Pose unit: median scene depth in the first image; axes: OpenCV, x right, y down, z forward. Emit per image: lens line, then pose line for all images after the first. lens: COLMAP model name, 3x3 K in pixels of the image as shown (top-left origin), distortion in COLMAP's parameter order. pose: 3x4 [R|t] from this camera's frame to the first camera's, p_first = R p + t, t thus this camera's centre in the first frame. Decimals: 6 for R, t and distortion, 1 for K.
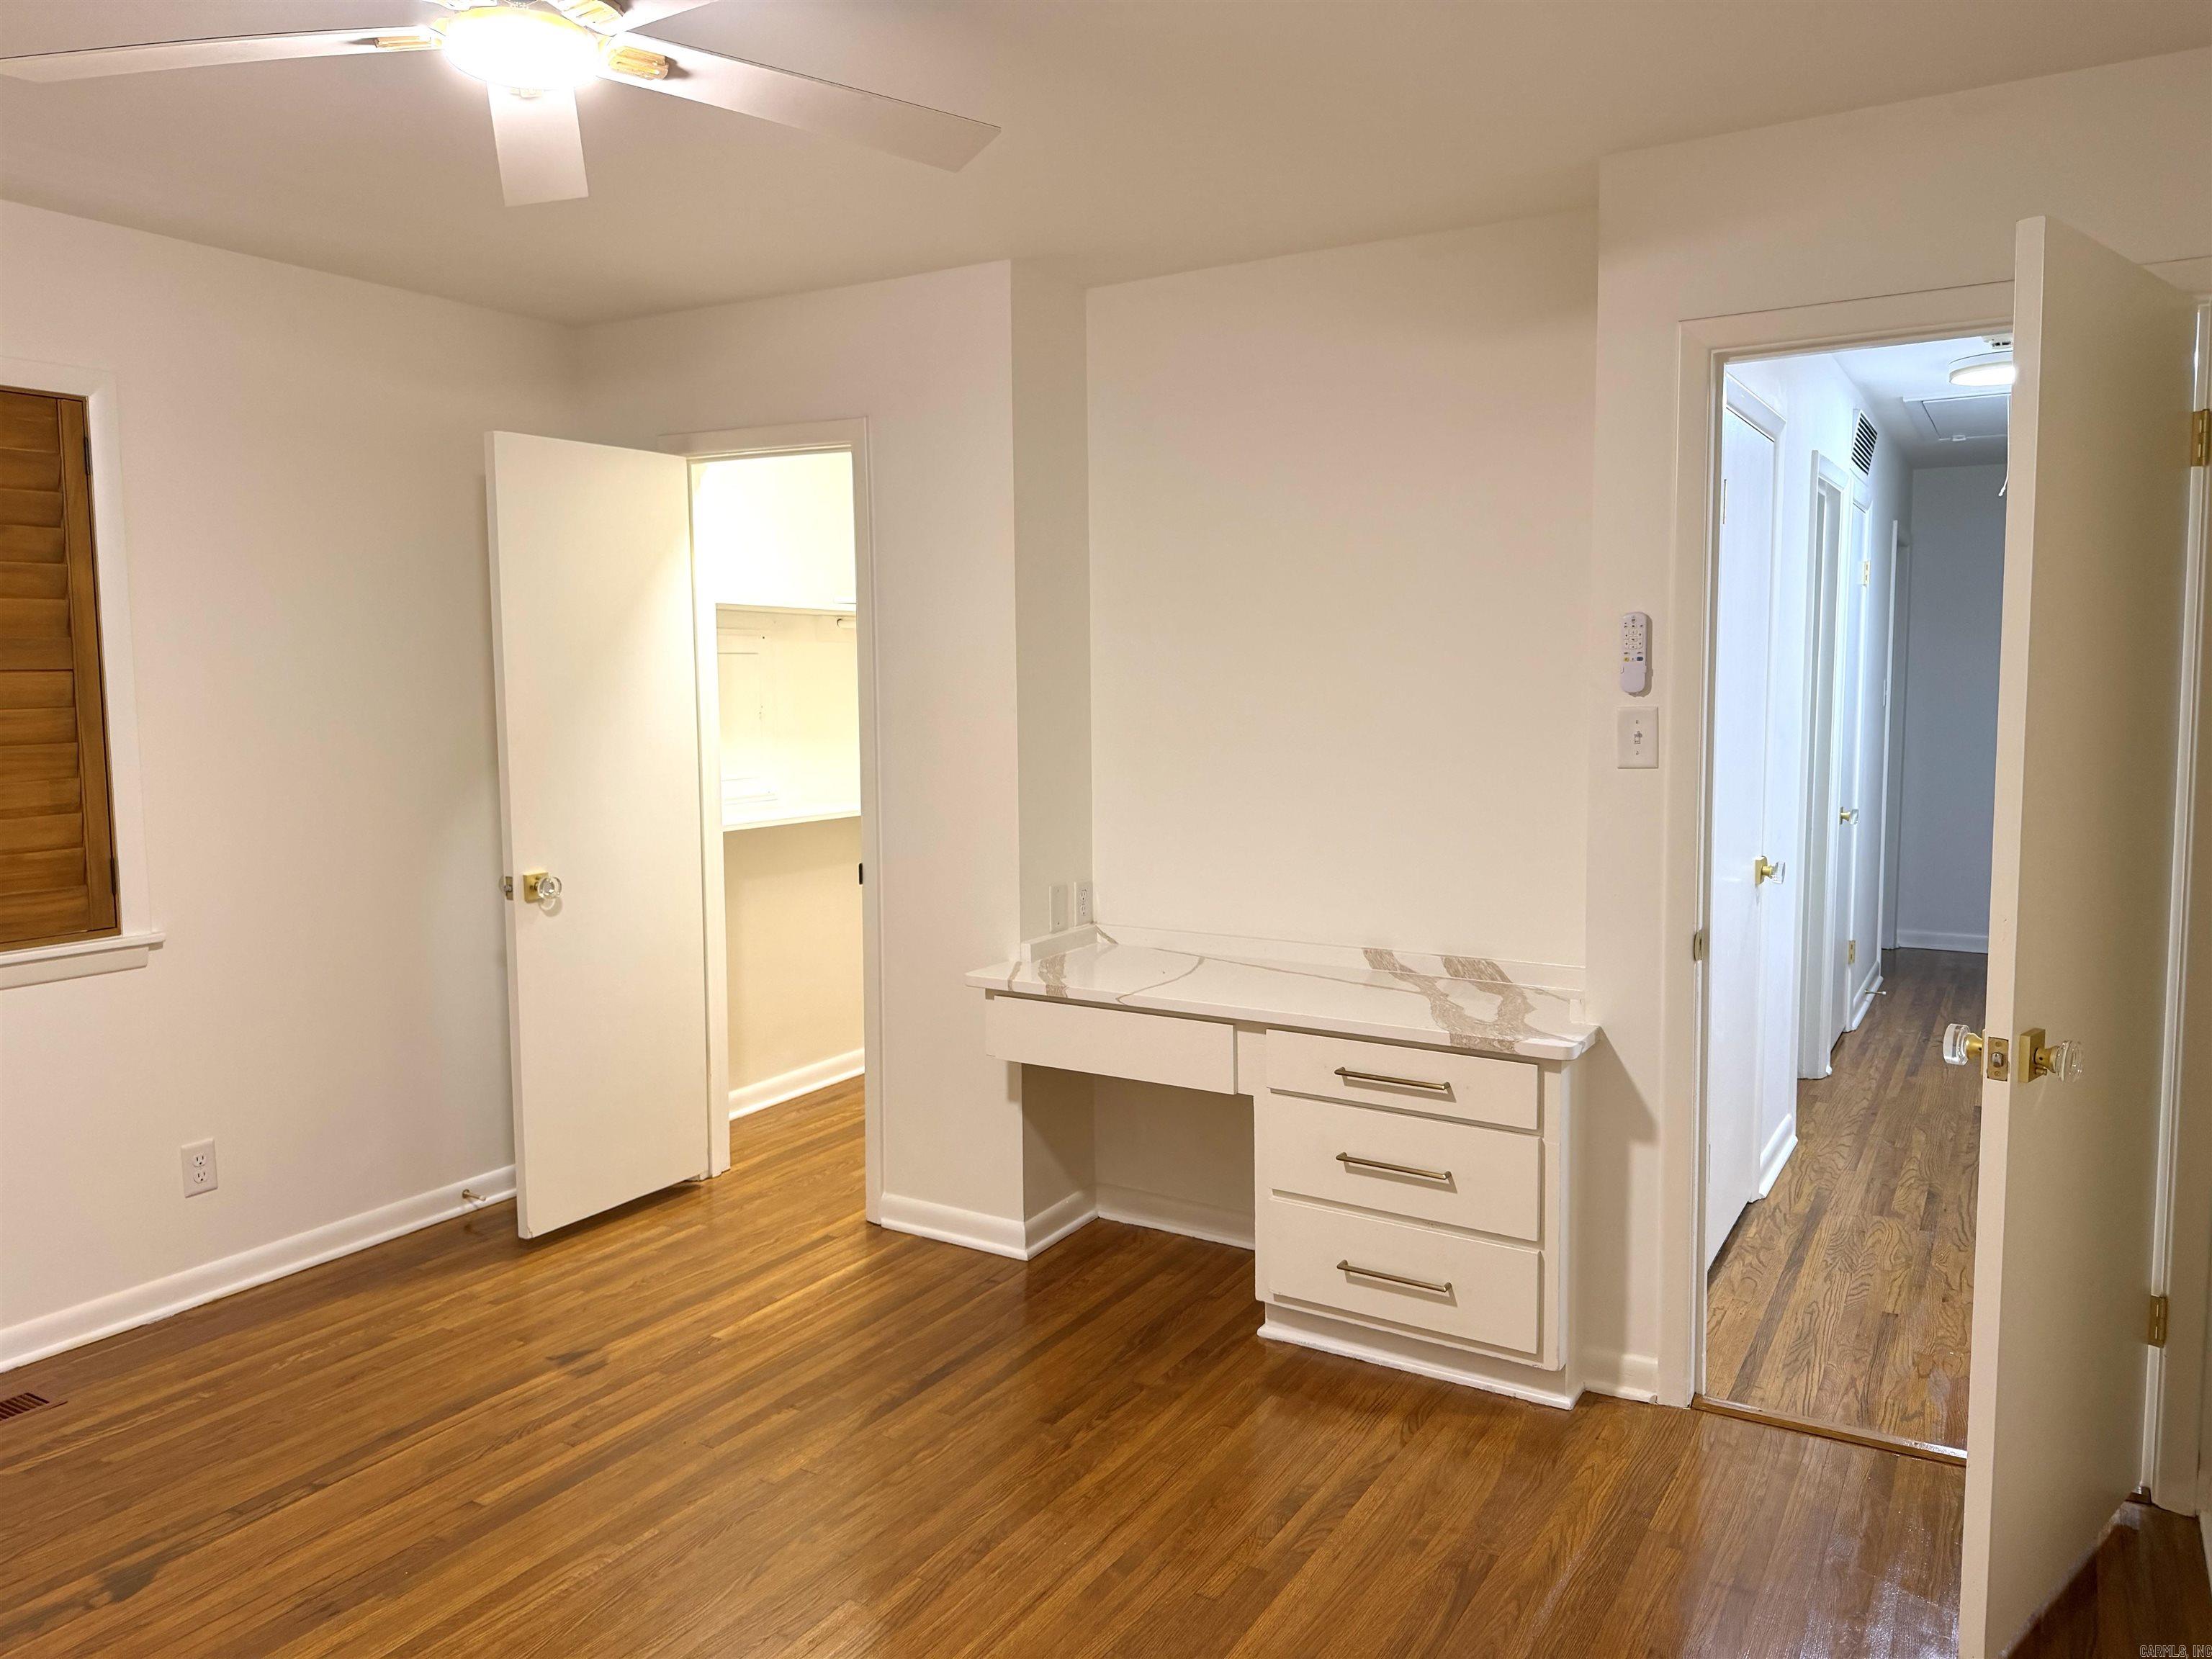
lens RADIAL K [[1549.5, 0, 1106.2], [0, 1549.5, 822.5], [0, 0, 1]] dist [-0.006554, -0.002249]
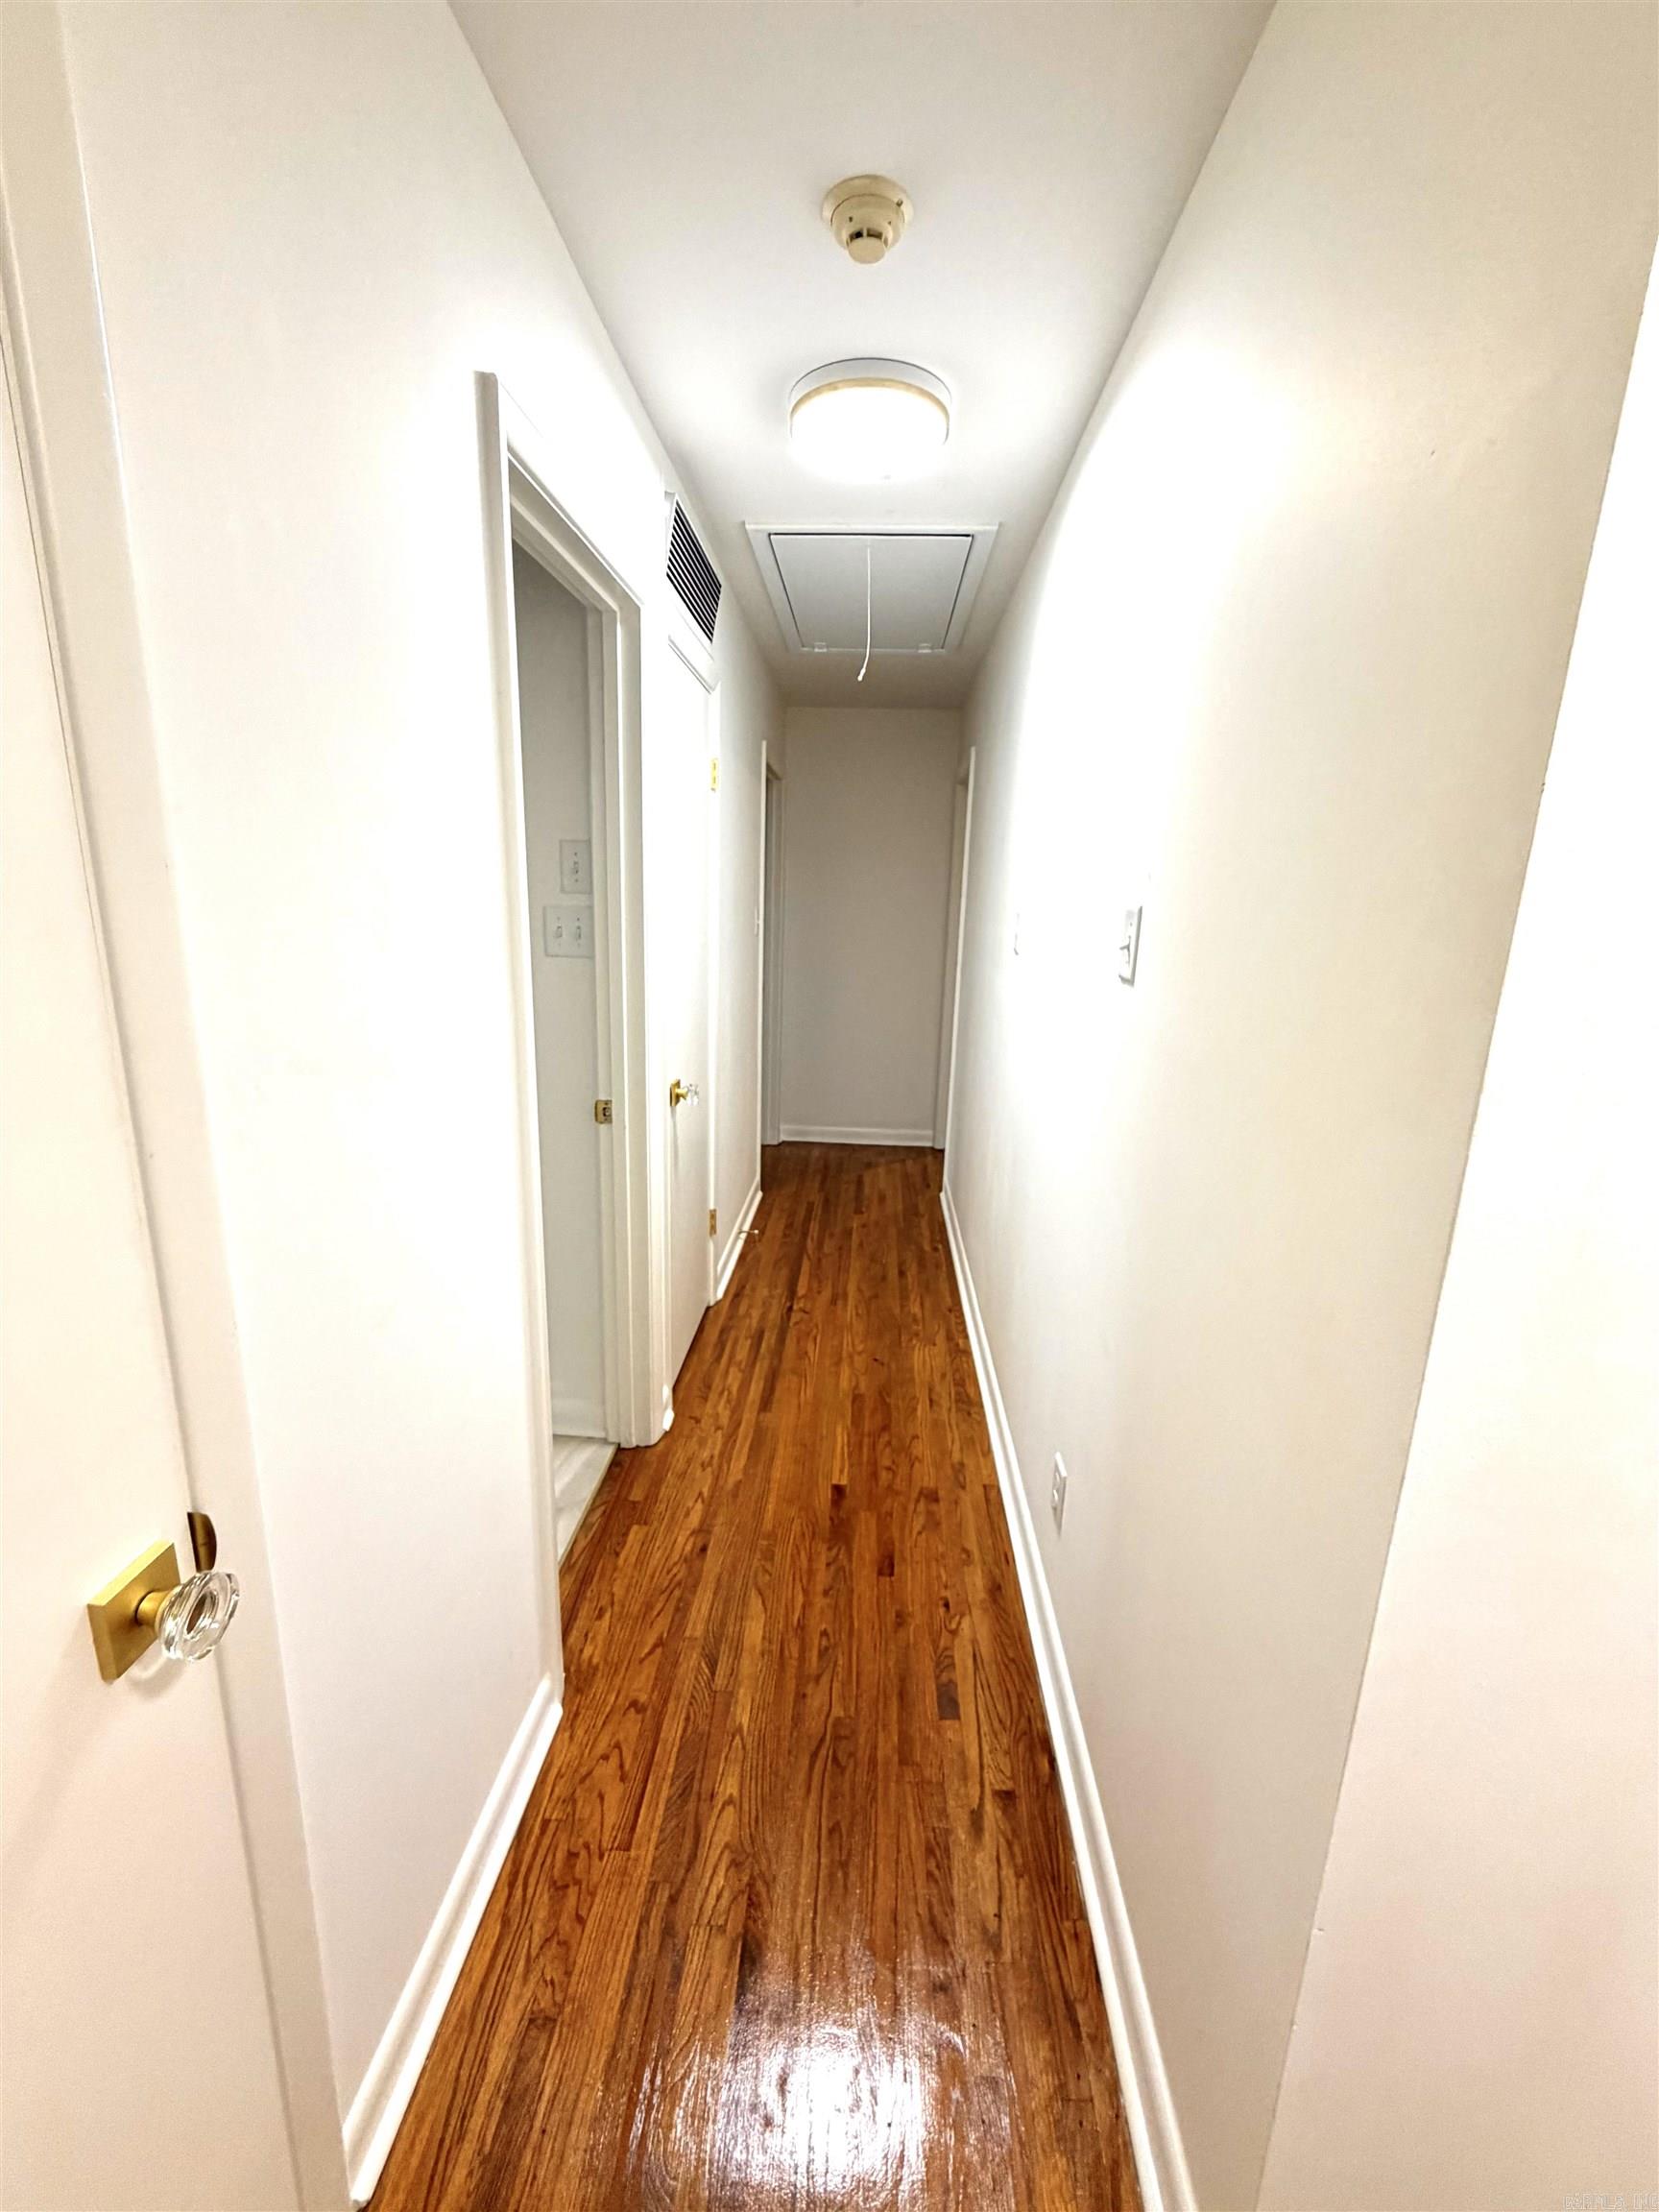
lens RADIAL K [[886.6, 0, 826.6], [0, 886.6, 1106.2], [0, 0, 1]] dist [0.000671, -0.000244]
pose [[0.881026, -0.072294, 0.467510, 0.328099], [0.005912, 0.989859, 0.141927, -0.057527], [-0.473030, -0.122278, 0.872520, 0.571179]]
